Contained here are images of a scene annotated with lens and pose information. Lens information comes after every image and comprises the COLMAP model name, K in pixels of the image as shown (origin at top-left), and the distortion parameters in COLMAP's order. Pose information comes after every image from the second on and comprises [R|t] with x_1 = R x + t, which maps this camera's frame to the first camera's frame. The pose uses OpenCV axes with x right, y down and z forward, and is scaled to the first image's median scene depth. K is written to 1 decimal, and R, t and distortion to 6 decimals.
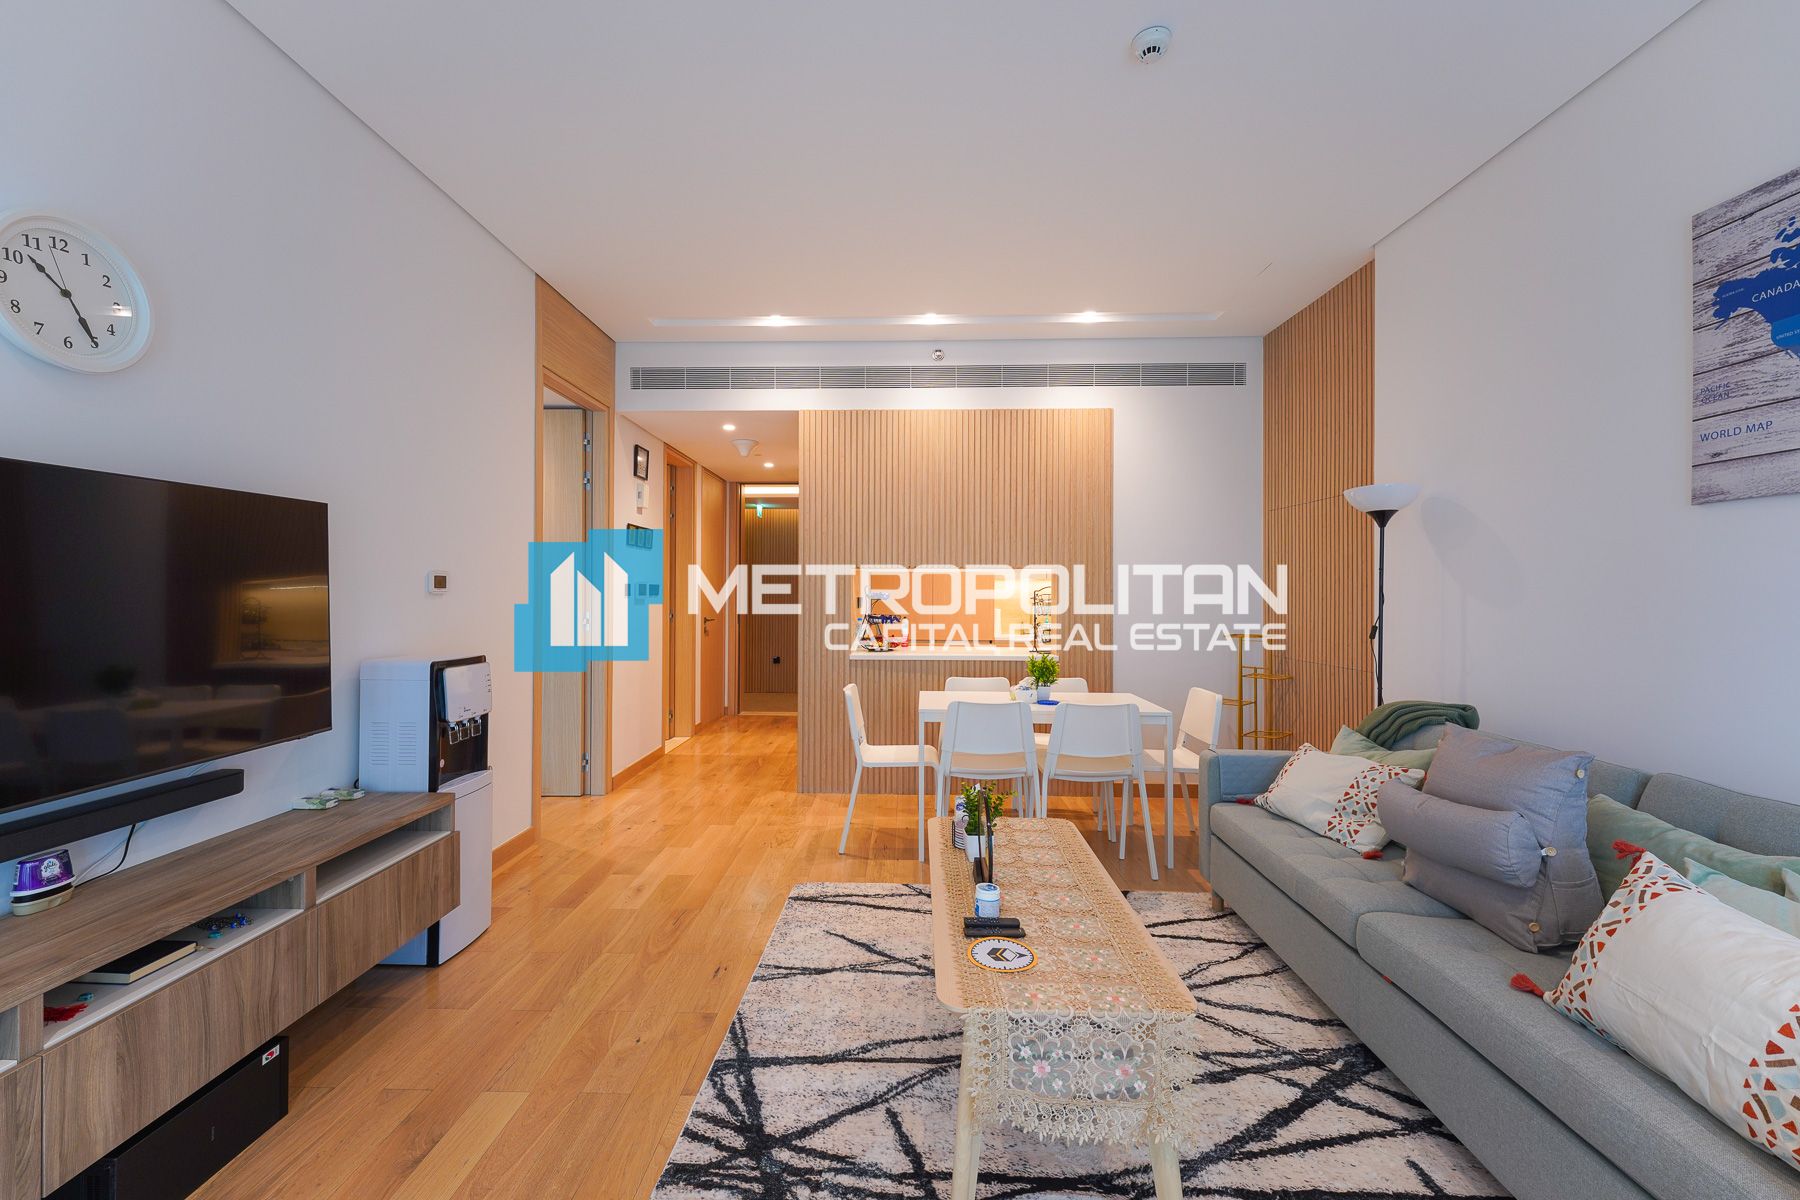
lens RADIAL K [[716.6, 0, 857.8], [0, 716.6, 596.7], [0, 0, 1]] dist [0.019487, -0.005456]
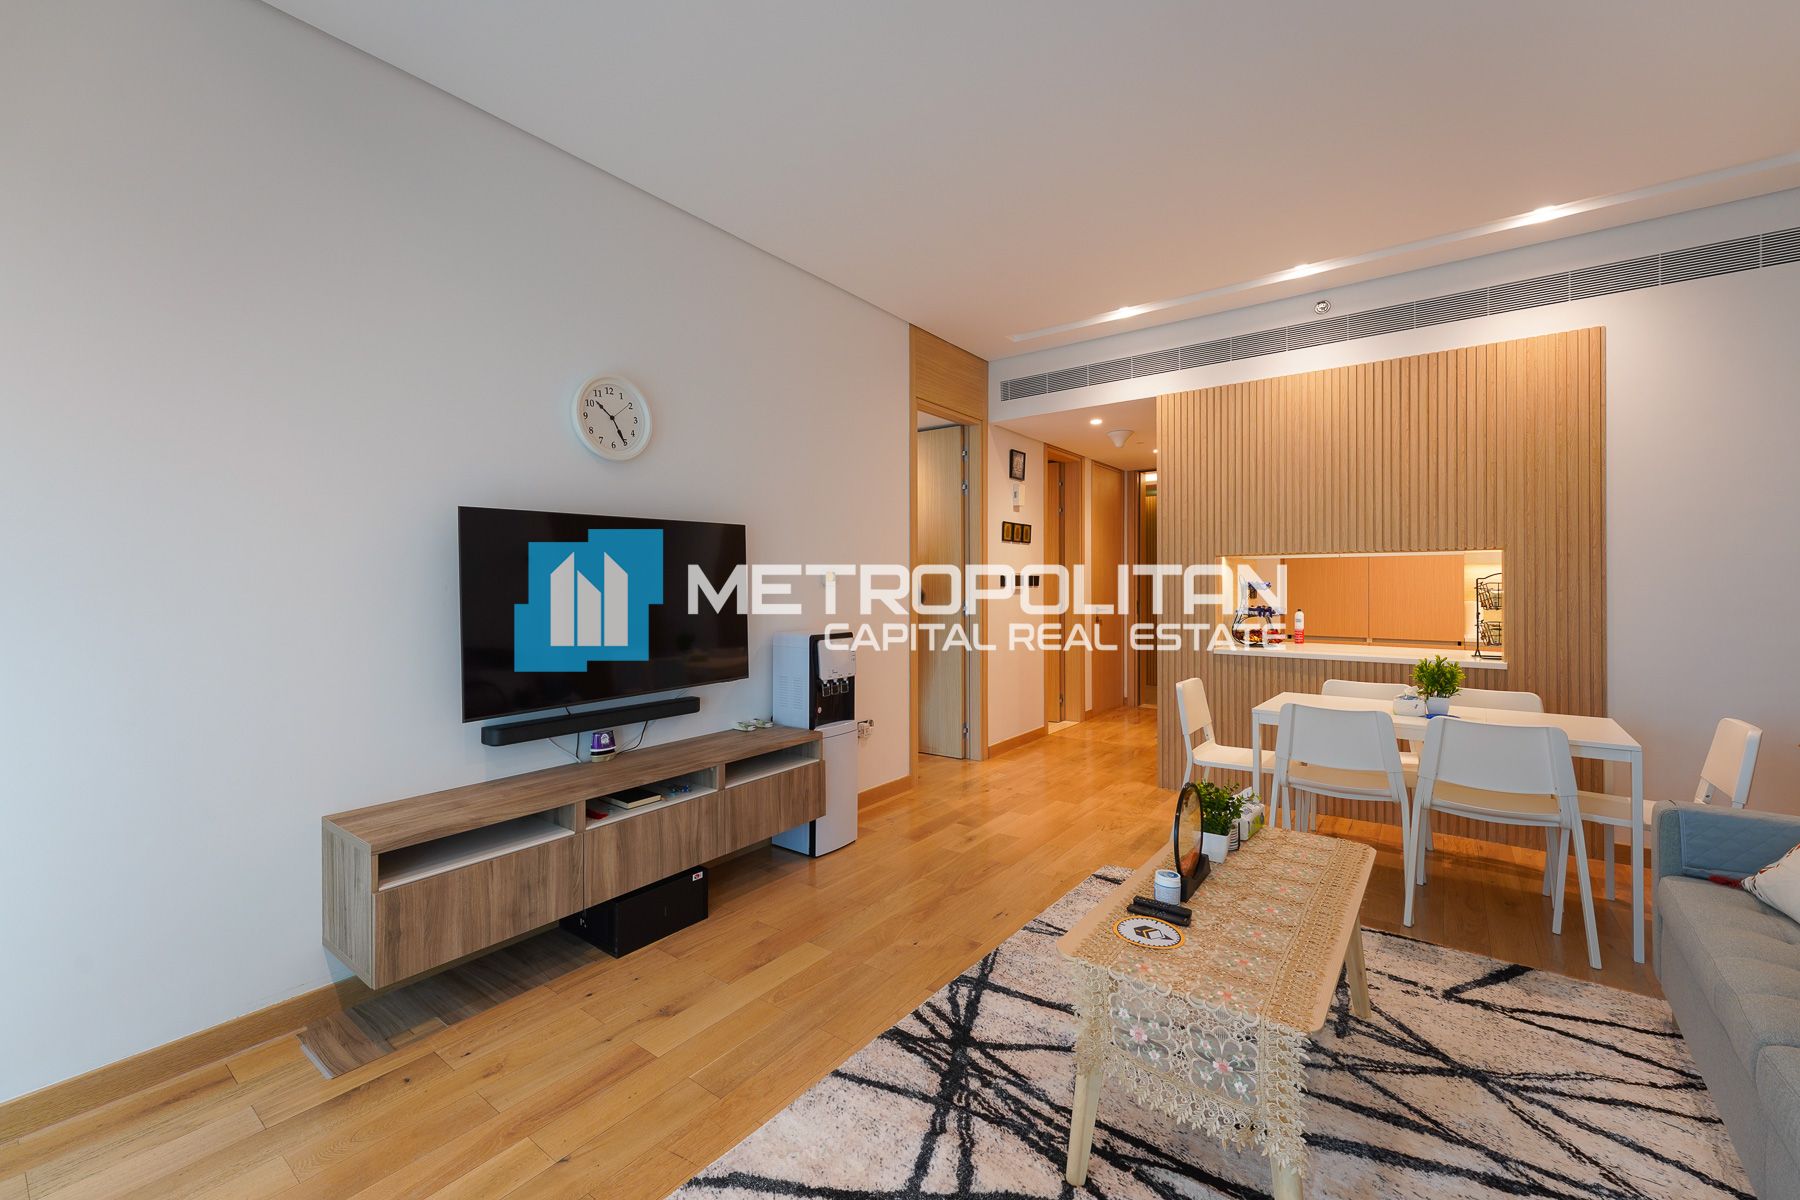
lens RADIAL K [[708.4, 0, 867.4], [0, 708.4, 589.4], [0, 0, 1]] dist [0.023155, -0.005291]
pose [[0.818853, -0.000926, -0.574003, 0.295699], [0.003037, 0.999992, 0.002719, -0.000551], [0.573995, -0.003970, 0.818849, -0.045983]]
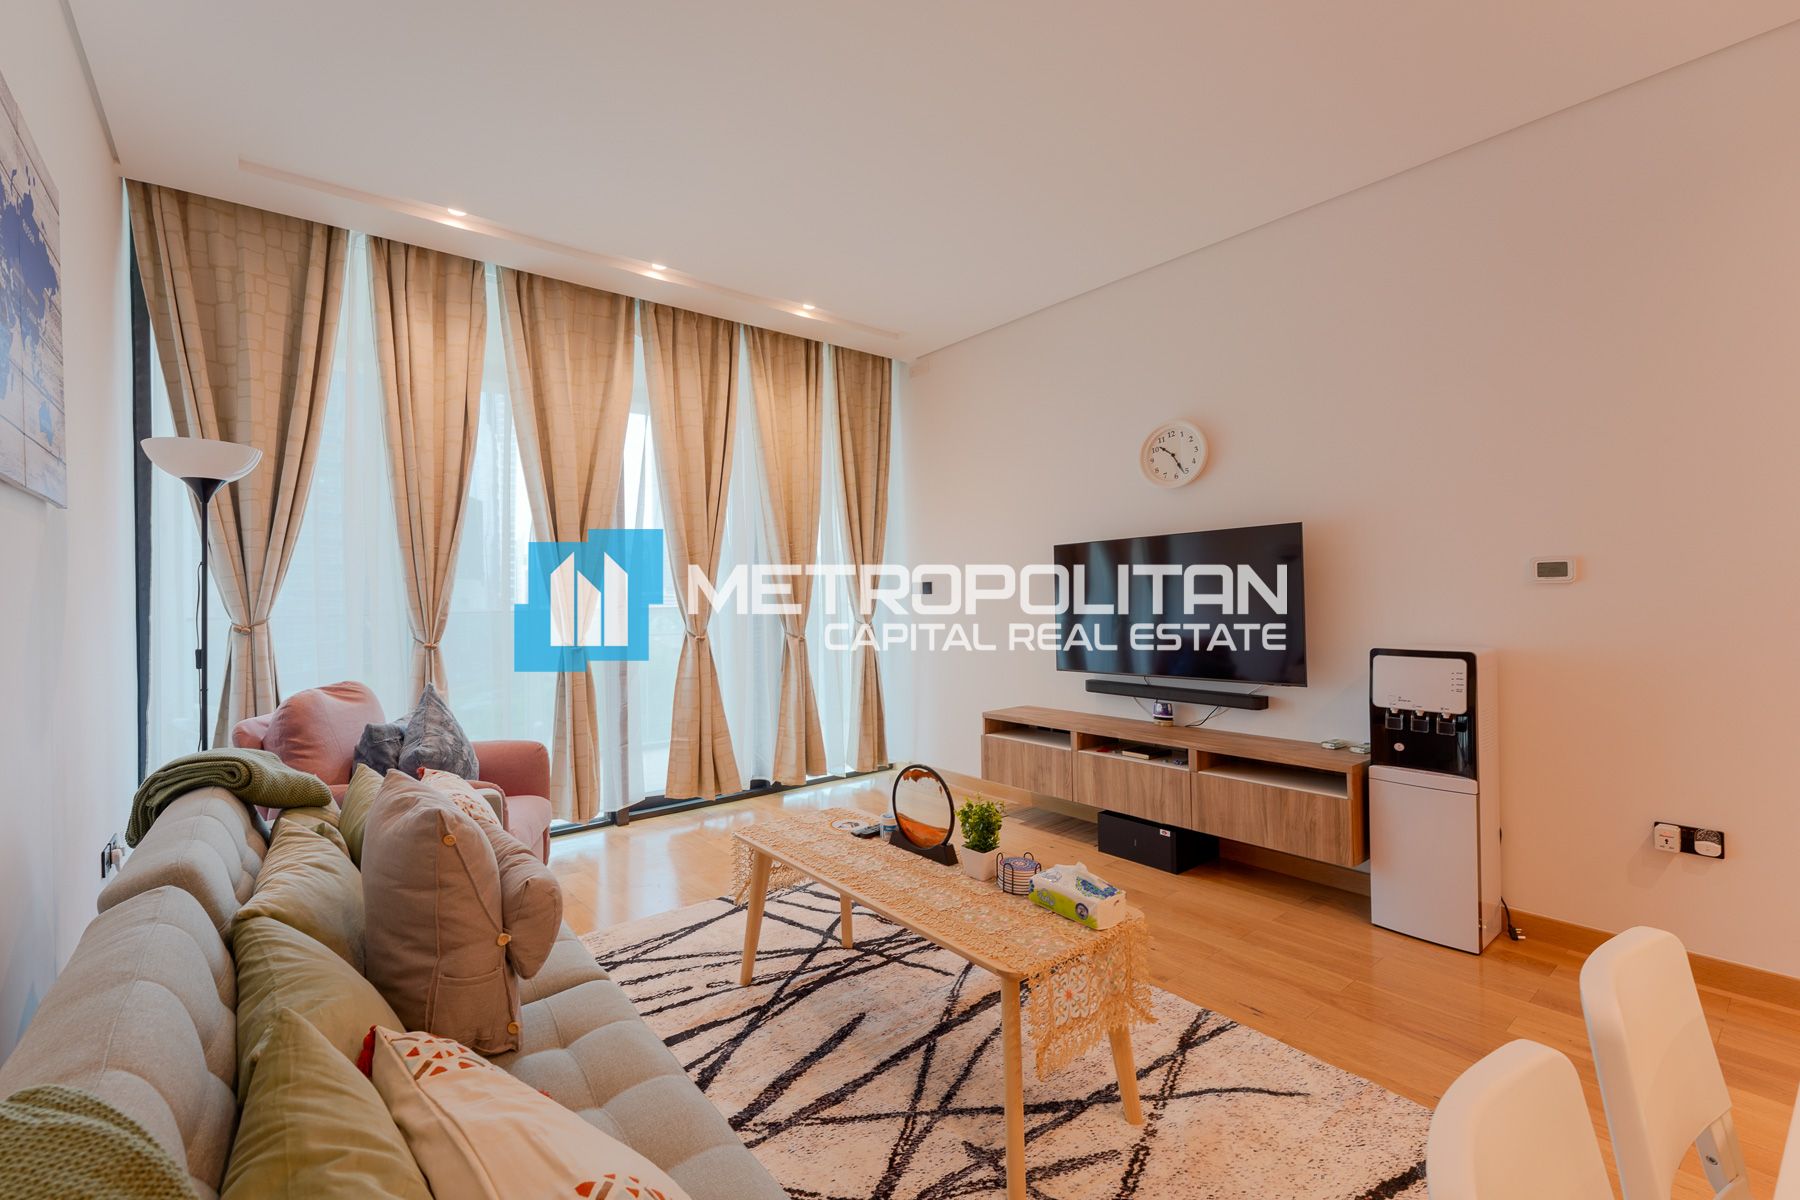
lens RADIAL K [[716.6, 0, 857.8], [0, 716.6, 596.7], [0, 0, 1]] dist [0.019487, -0.005456]
pose [[-0.723783, 0.003917, -0.690016, 0.799647], [0.008656, 0.999957, -0.003403, 0.011173], [0.689973, -0.008436, -0.723786, 1.363217]]
